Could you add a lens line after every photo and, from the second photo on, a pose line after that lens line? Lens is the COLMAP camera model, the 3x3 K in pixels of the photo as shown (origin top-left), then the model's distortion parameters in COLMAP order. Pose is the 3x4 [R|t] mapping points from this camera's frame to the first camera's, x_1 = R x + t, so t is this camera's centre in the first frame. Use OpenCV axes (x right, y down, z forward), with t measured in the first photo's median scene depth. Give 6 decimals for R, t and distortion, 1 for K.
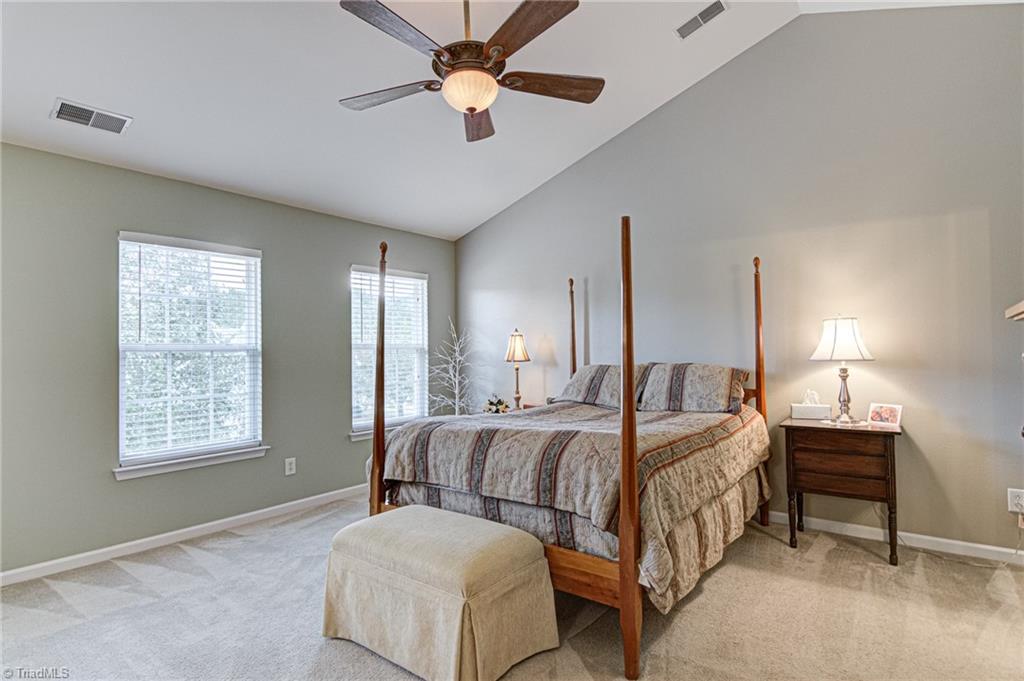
lens RADIAL K [[536.3, 0, 511.8], [0, 536.3, 341.2], [0, 0, 1]] dist [0.022848, -0.020322]
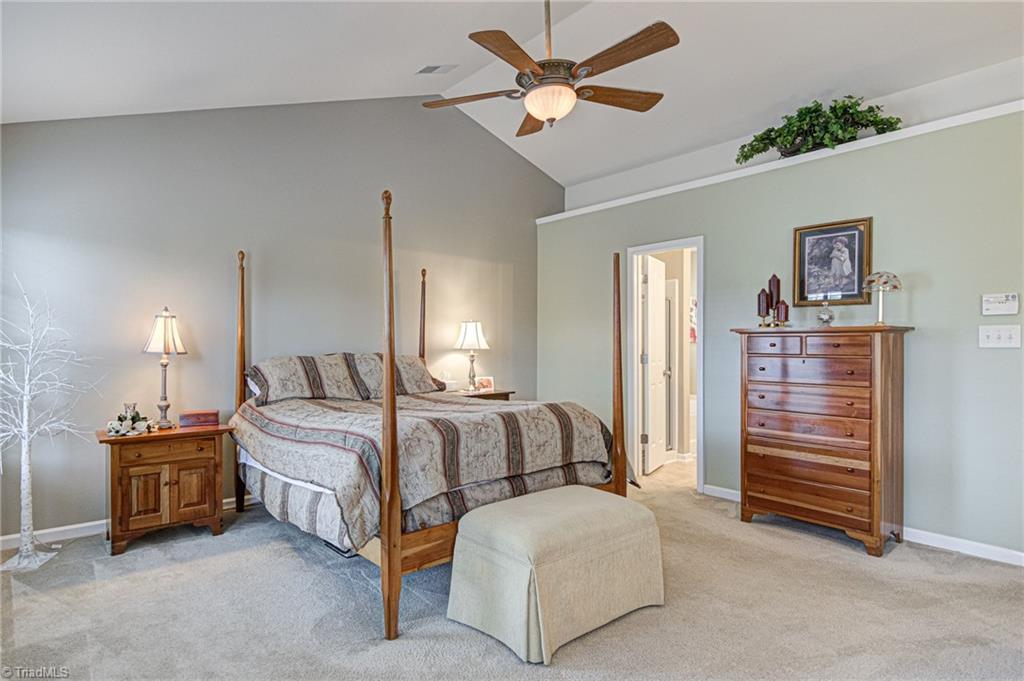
lens RADIAL K [[536.3, 0, 509.2], [0, 536.3, 346.5], [0, 0, 1]] dist [0.022848, -0.020322]
pose [[0.203013, 0.004443, 0.979166, -0.820268], [-0.026161, 0.999657, 0.000888, 0.022686], [-0.978827, -0.025797, 0.203060, 0.598624]]
